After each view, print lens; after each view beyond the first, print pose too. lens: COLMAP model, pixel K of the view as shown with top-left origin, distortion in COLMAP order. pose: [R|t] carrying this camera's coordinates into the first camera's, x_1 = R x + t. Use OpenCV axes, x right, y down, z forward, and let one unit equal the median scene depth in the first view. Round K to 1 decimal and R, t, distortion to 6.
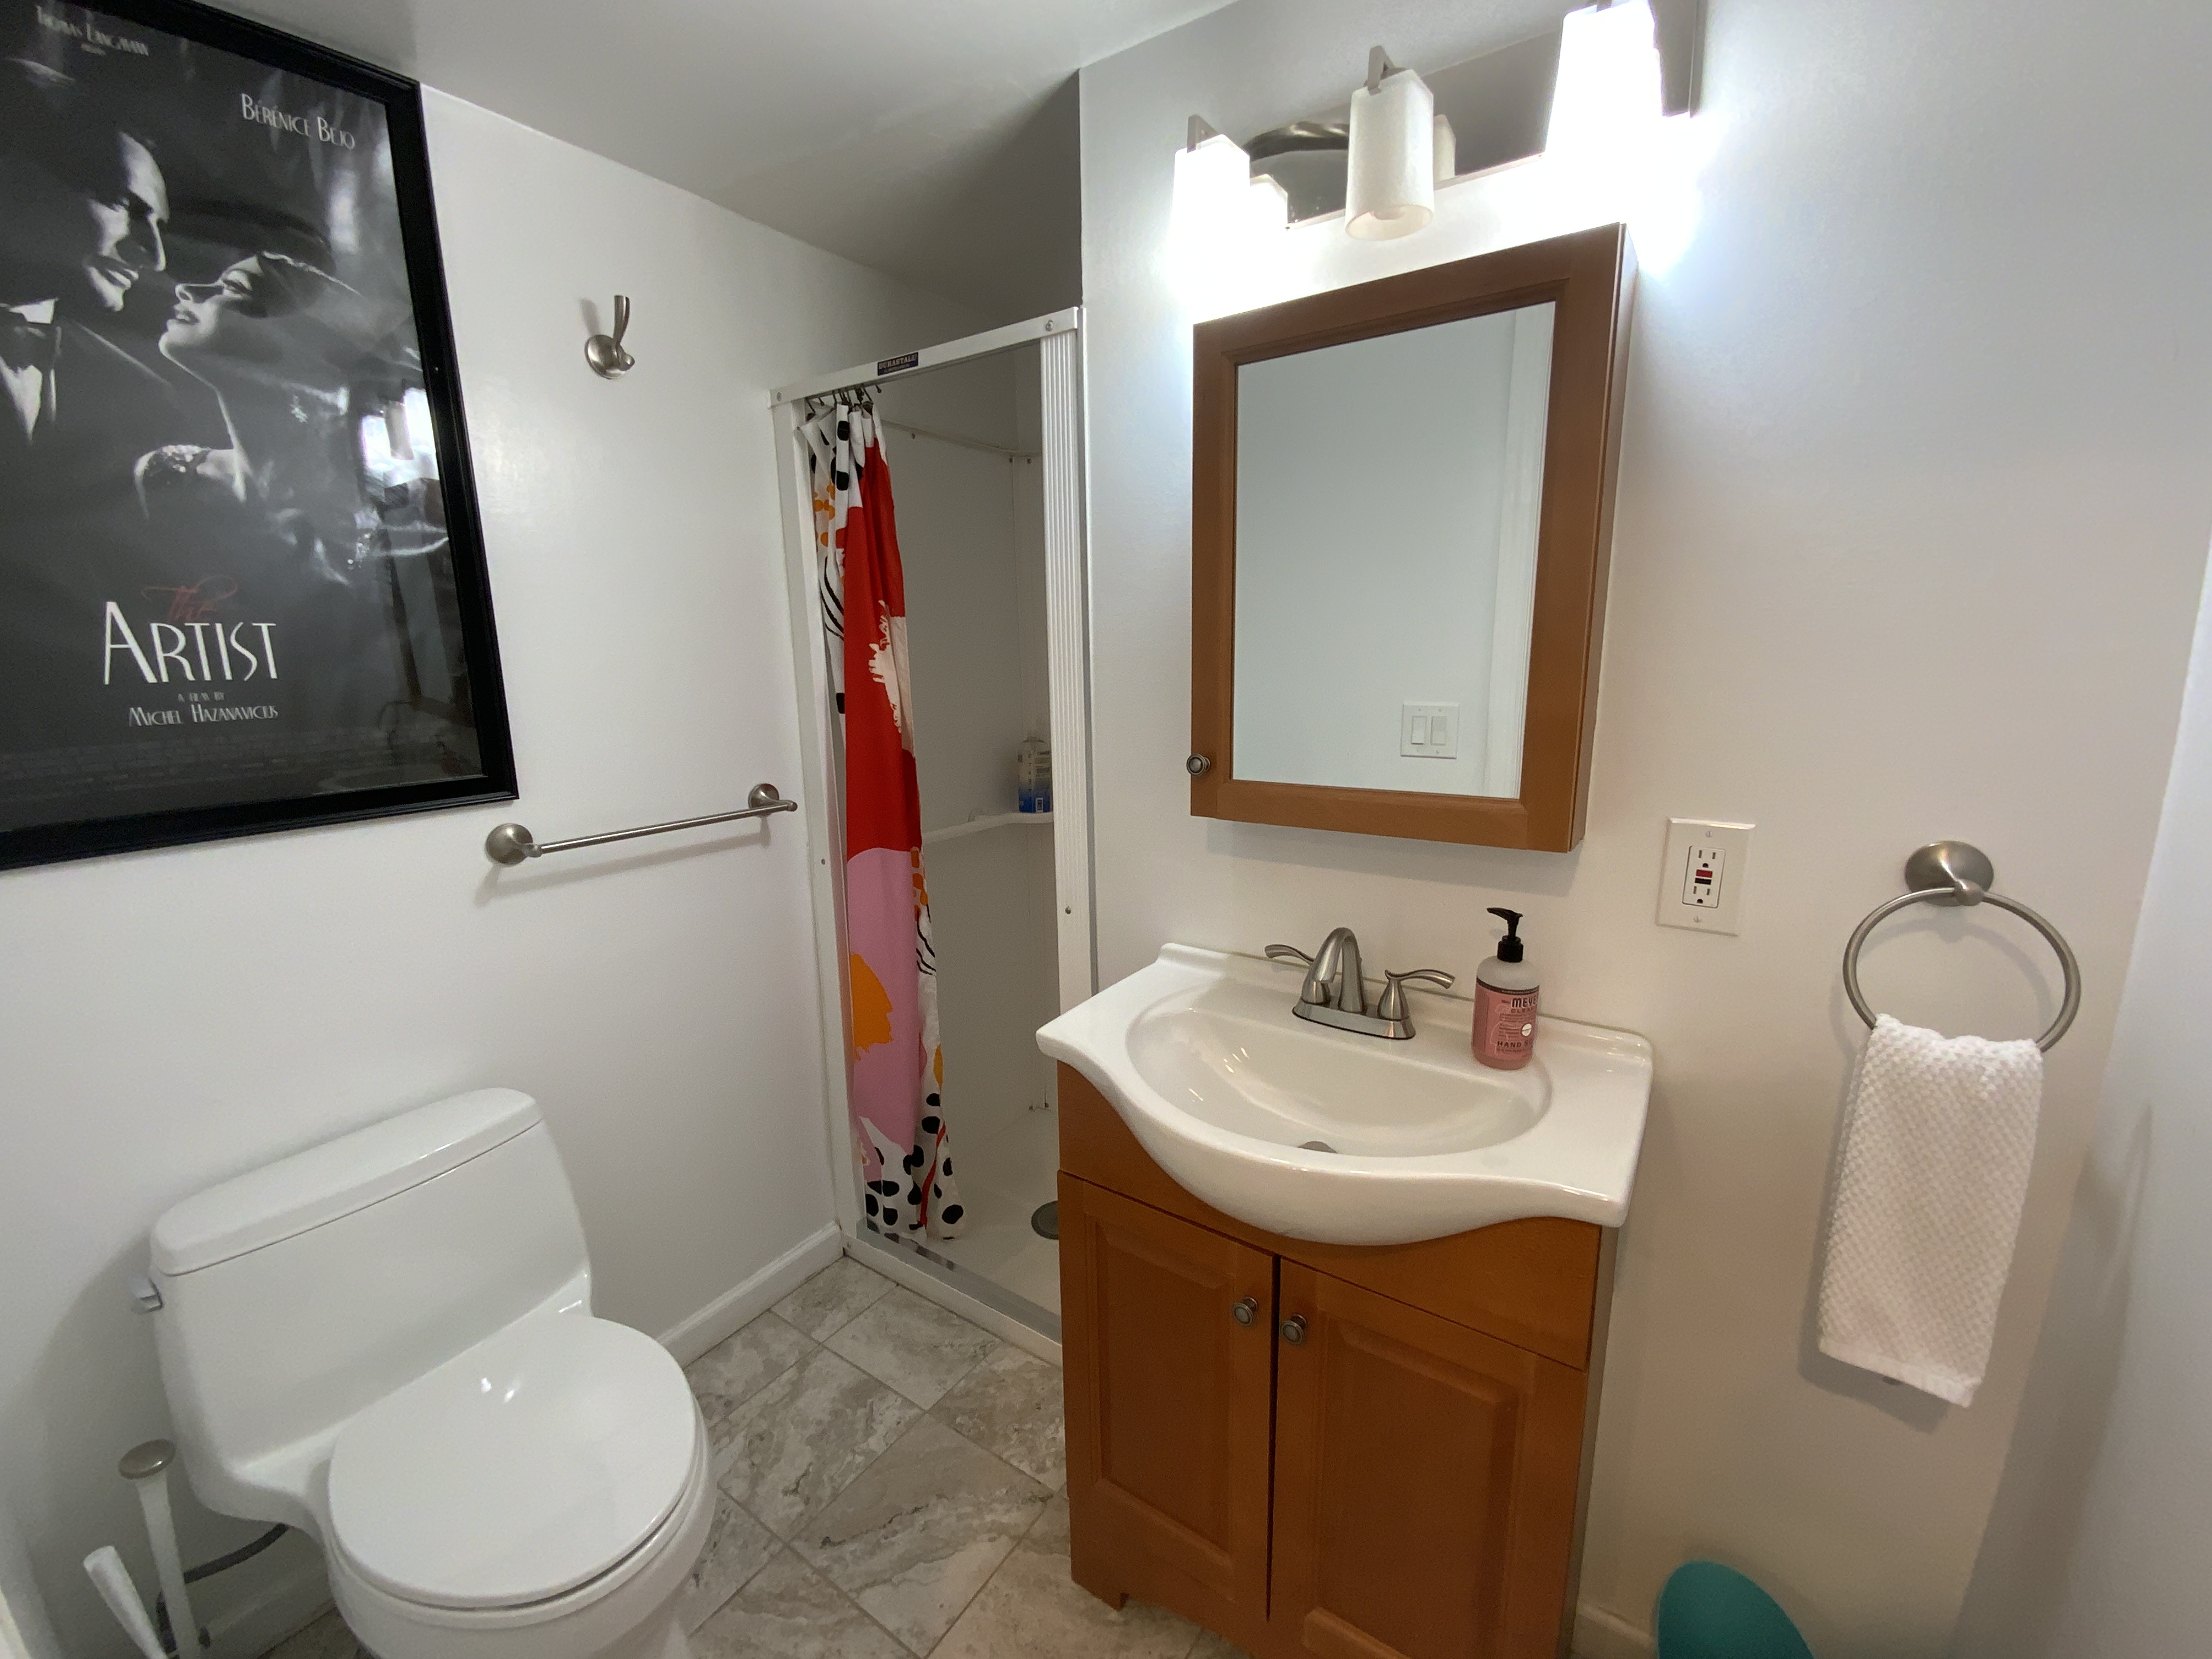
lens RADIAL K [[903.3, 0, 1103.9], [0, 903.3, 833.2], [0, 0, 1]] dist [0.027337, -0.022723]
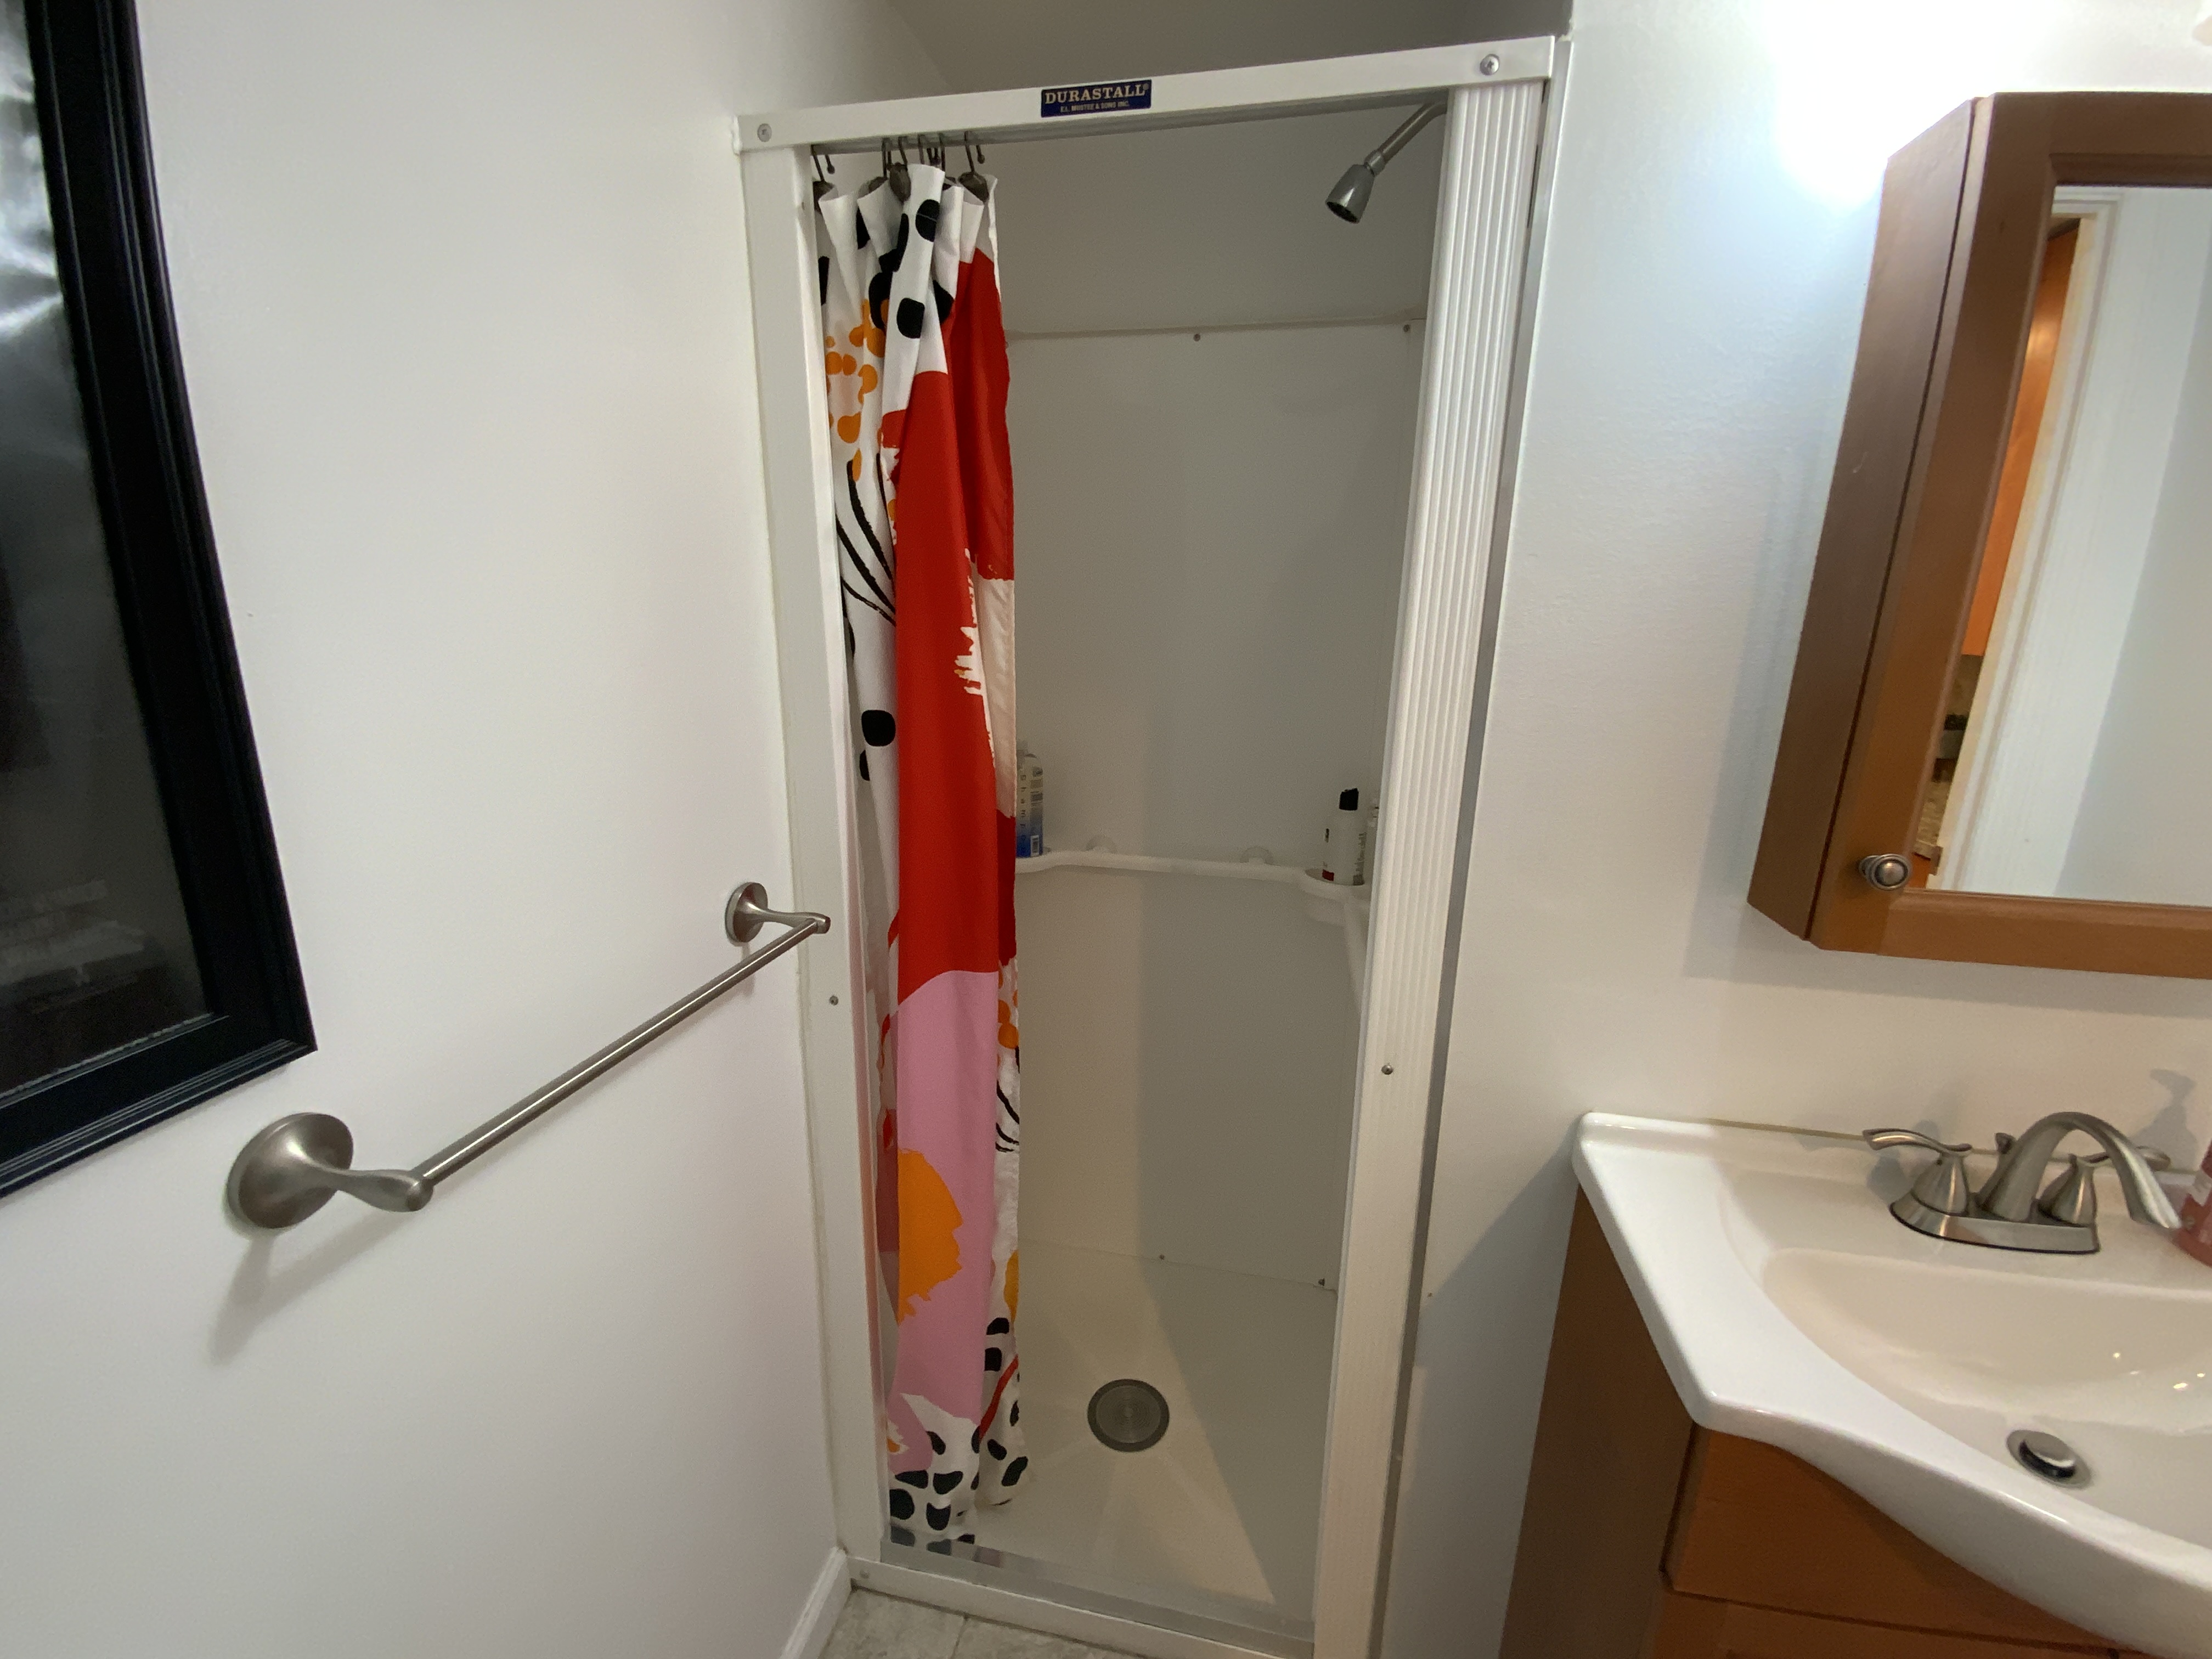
lens RADIAL K [[914.0, 0, 1106.0], [0, 914.0, 829.5], [0, 0, 1]] dist [-0.000873, 0.000205]
pose [[0.922634, -0.069344, 0.379392, -0.396663], [0.050024, 0.996910, 0.060561, -0.113598], [-0.382419, -0.036897, 0.923252, 0.439089]]
